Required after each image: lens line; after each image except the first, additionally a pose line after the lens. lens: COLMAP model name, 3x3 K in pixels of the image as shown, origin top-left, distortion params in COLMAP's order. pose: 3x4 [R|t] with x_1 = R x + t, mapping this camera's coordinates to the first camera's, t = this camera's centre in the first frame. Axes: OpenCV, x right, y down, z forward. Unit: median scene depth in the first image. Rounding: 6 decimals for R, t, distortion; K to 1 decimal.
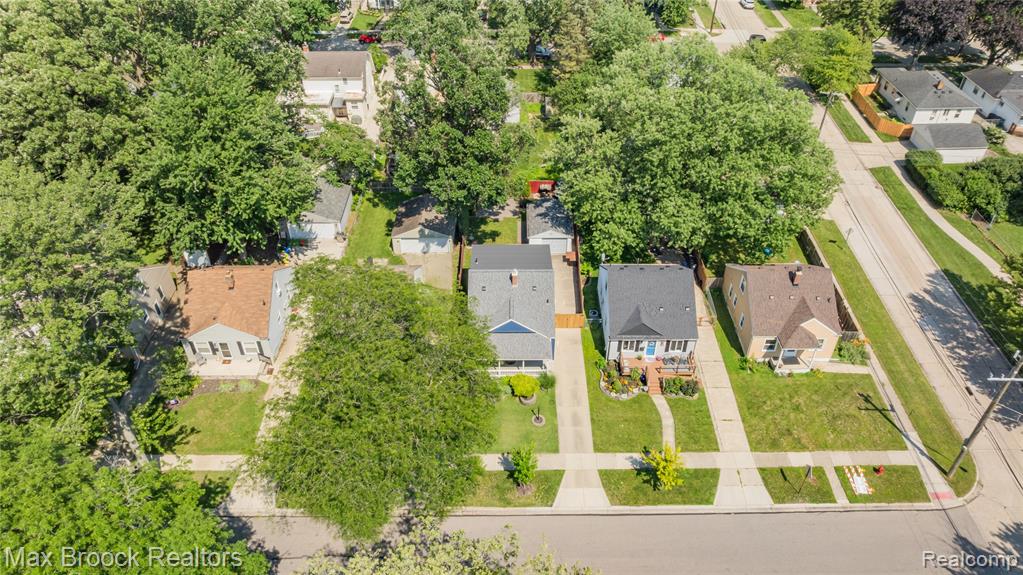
lens RADIAL K [[713.9, 0, 512.1], [0, 713.9, 288.2], [0, 0, 1]] dist [-0.032105, 0.016856]
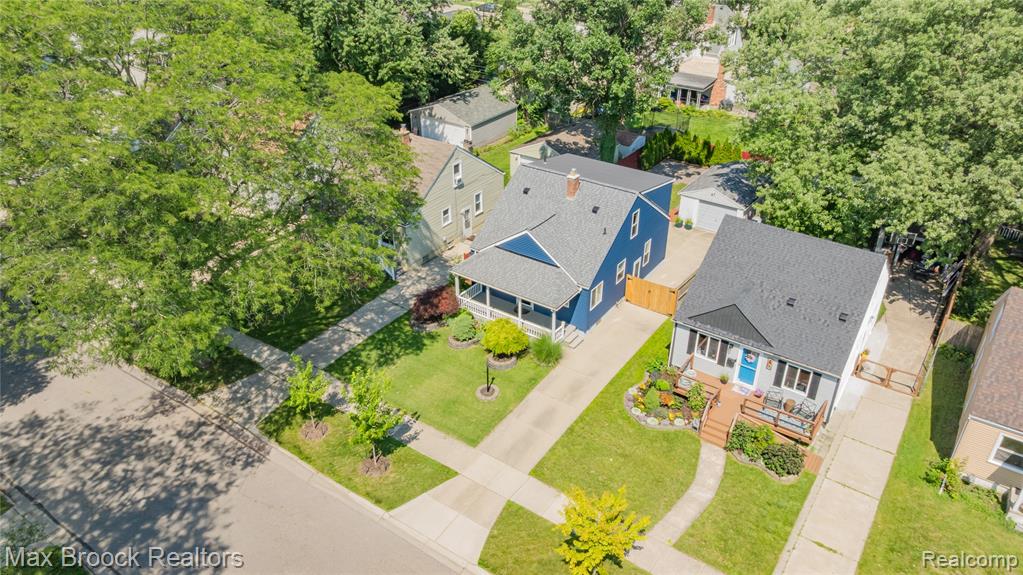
lens RADIAL K [[713.9, 0, 511.8], [0, 713.9, 284.3], [0, 0, 1]] dist [-0.032105, 0.016856]
pose [[0.814566, 0.291787, -0.501340, 0.299280], [-0.371187, 0.926354, -0.063944, 0.126297], [0.445760, 0.238177, 0.862884, 0.461113]]
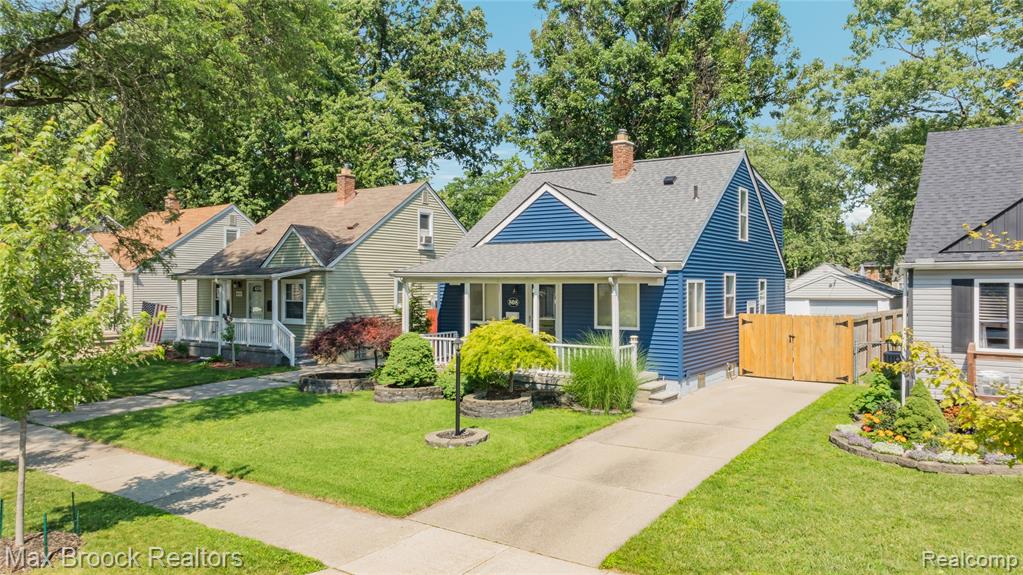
lens RADIAL K [[713.9, 0, 512.9], [0, 713.9, 286.9], [0, 0, 1]] dist [-0.032105, 0.016856]
pose [[0.822099, -0.005711, -0.569316, 0.162489], [-0.368317, 0.757190, -0.539450, 0.244565], [0.434161, 0.653170, 0.620382, 0.797049]]
